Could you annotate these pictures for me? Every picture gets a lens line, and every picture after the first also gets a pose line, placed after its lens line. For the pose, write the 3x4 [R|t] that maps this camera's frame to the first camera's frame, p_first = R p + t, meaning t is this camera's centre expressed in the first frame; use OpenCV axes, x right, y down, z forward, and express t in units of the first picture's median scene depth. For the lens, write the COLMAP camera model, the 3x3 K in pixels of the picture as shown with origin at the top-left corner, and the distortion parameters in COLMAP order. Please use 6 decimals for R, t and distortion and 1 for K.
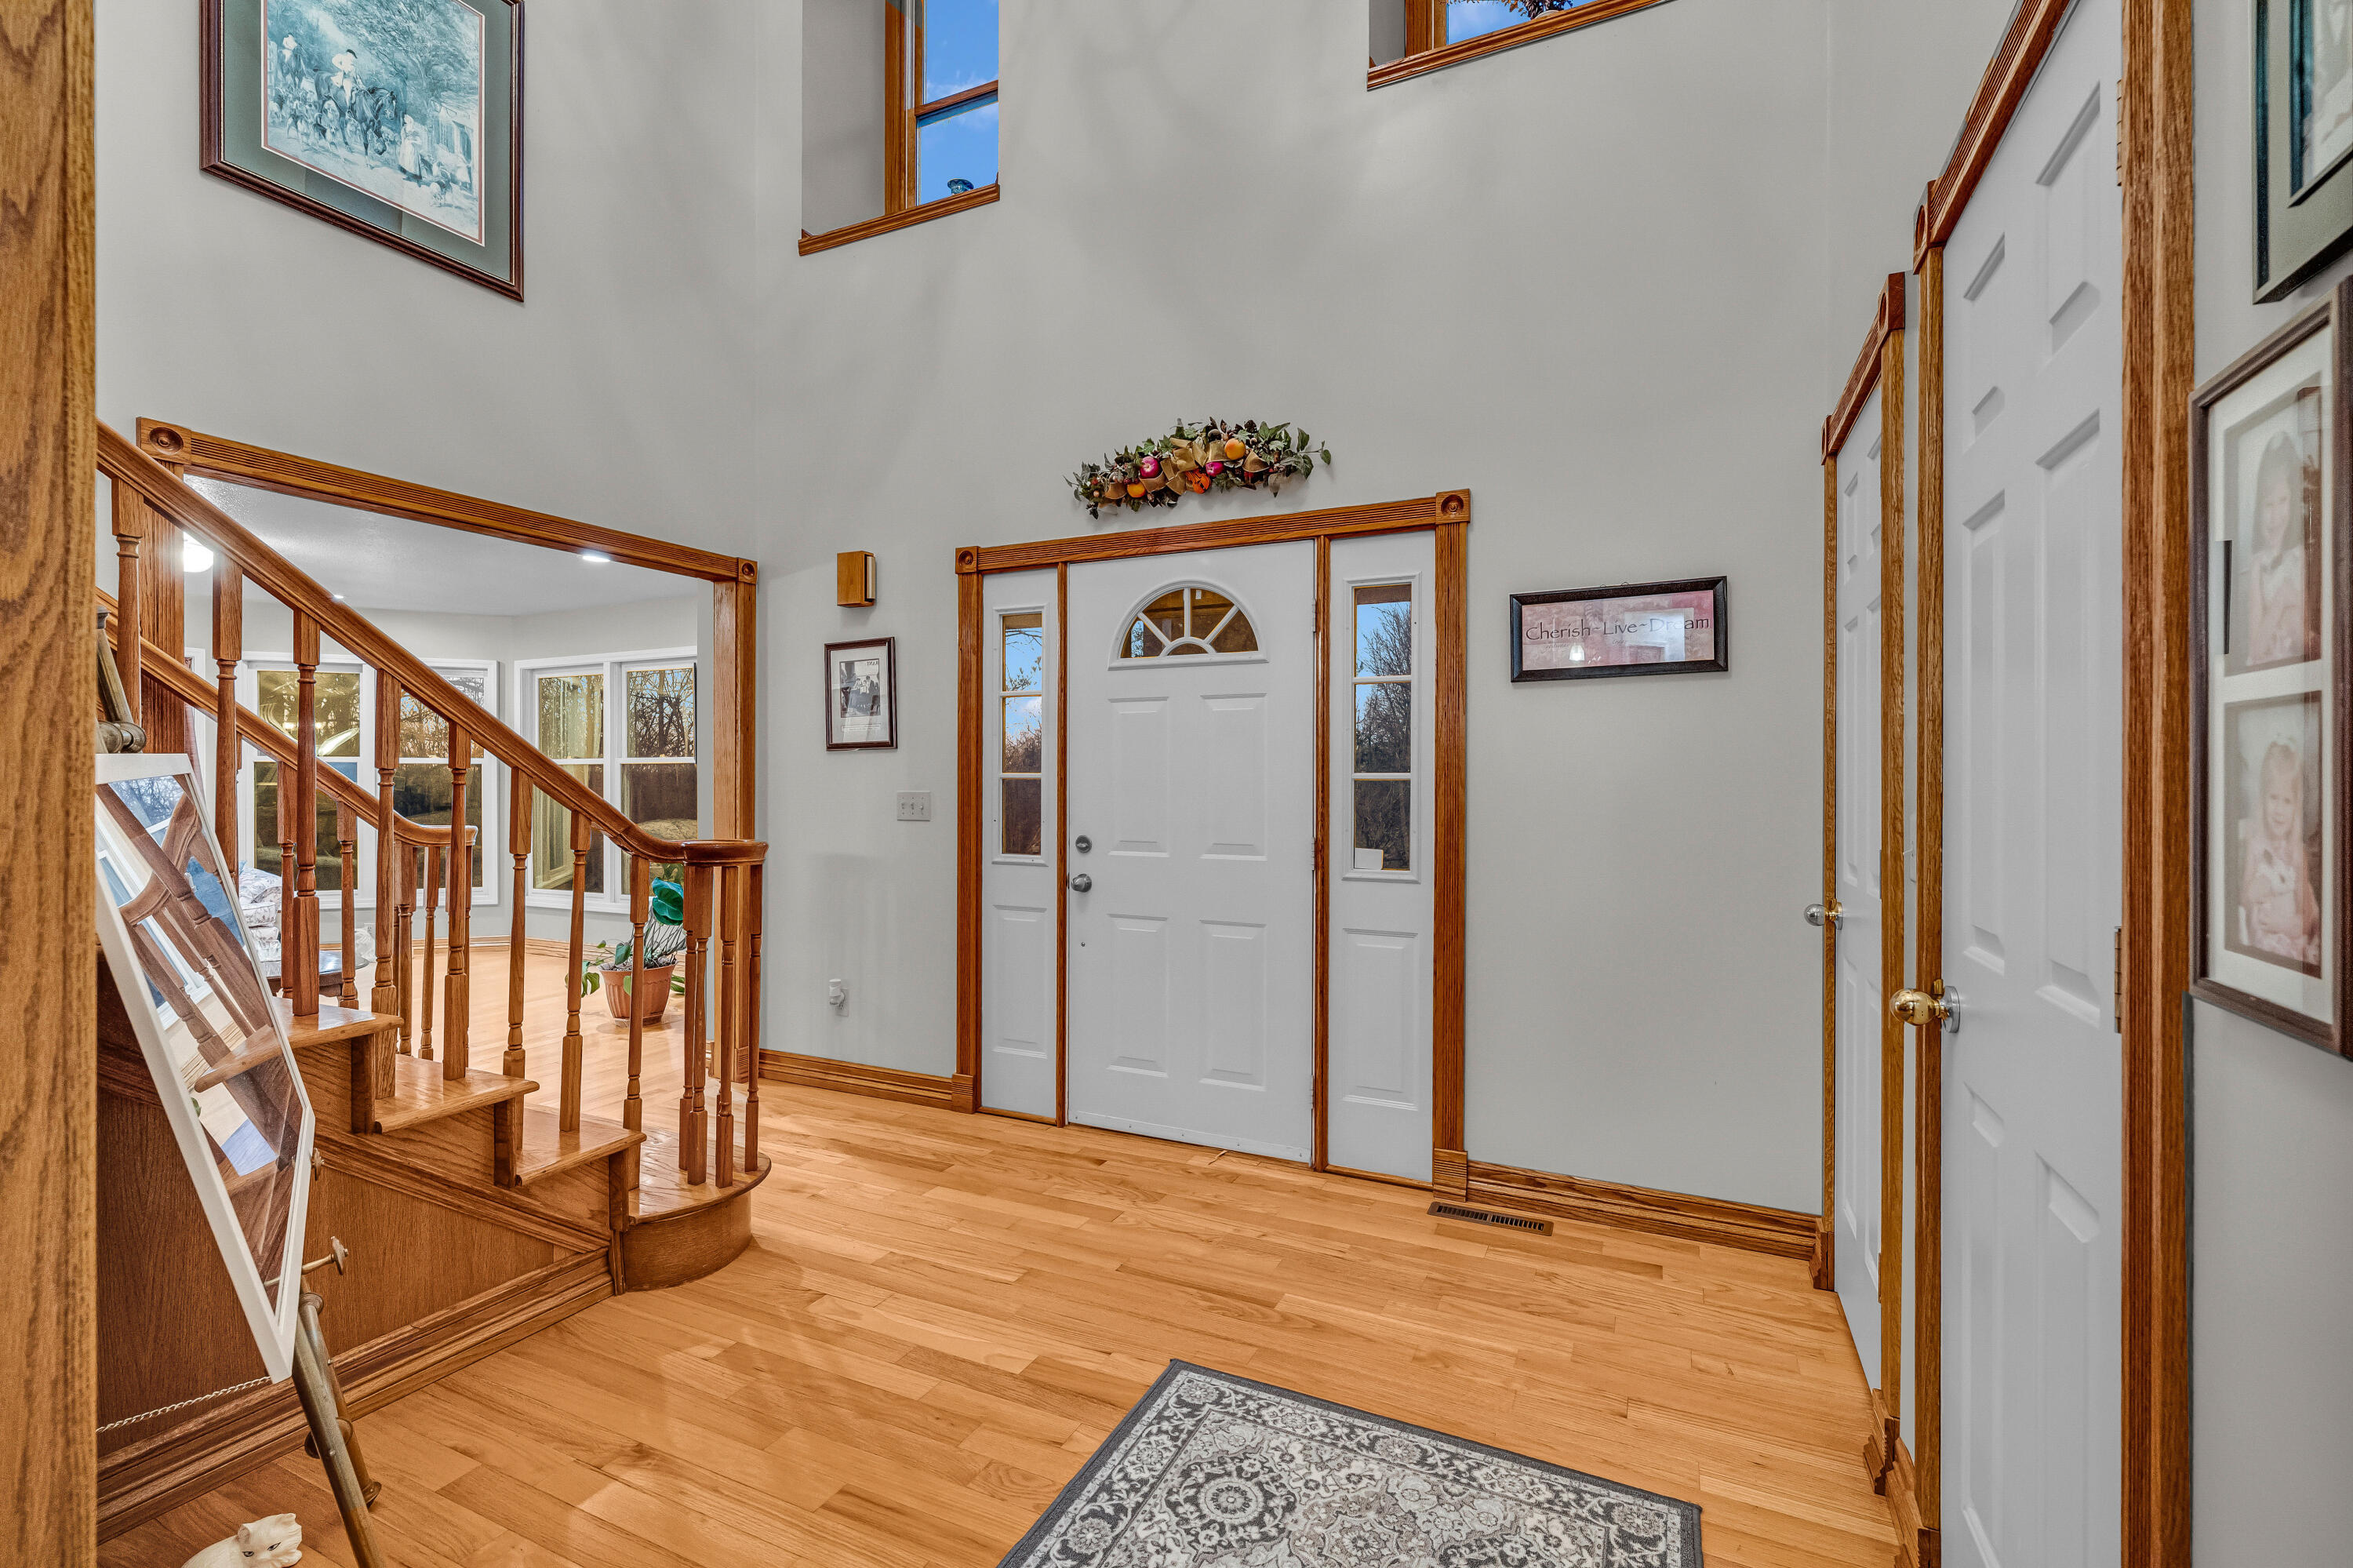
lens RADIAL K [[1039.0, 0, 1163.8], [0, 1039.0, 779.6], [0, 0, 1]] dist [-0.002316, -0.000557]
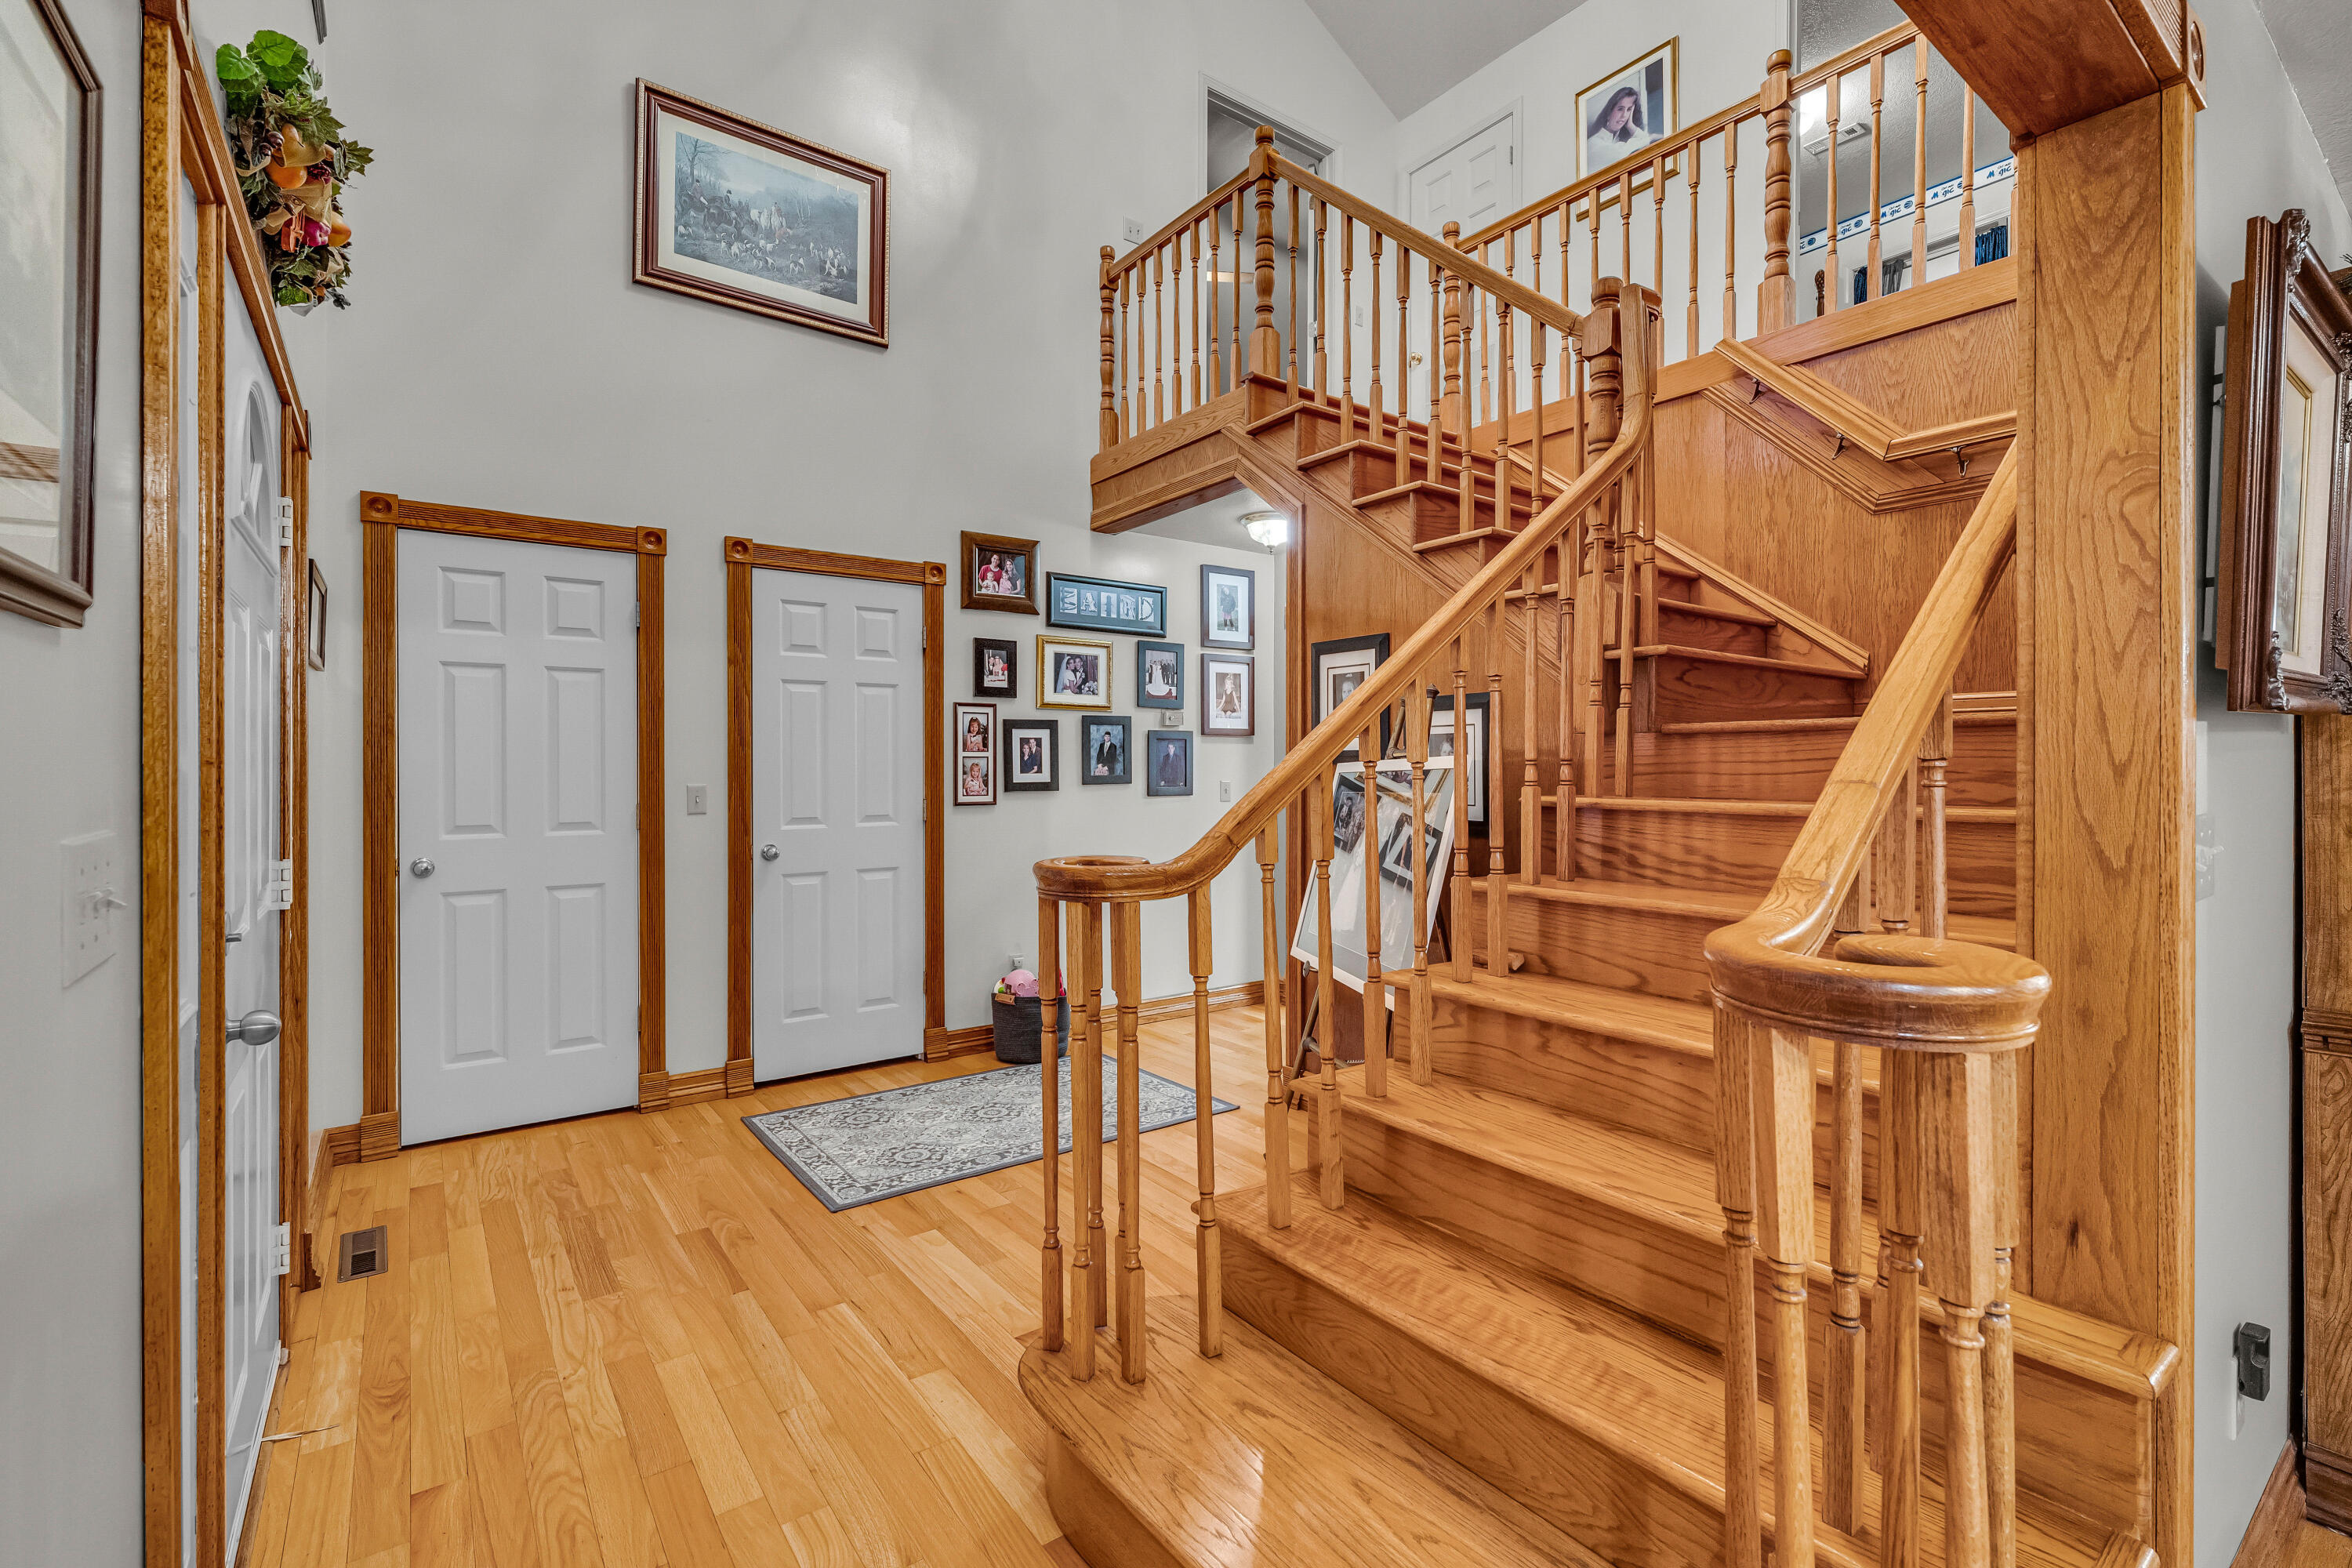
lens RADIAL K [[1038.5, 0, 1170.9], [0, 1038.5, 777.6], [0, 0, 1]] dist [-0.002316, -0.000557]
pose [[-0.887718, -0.003877, 0.460370, -1.061482], [-0.003320, 0.999992, 0.002020, 0.005117], [-0.460375, 0.000264, -0.887725, 2.147507]]
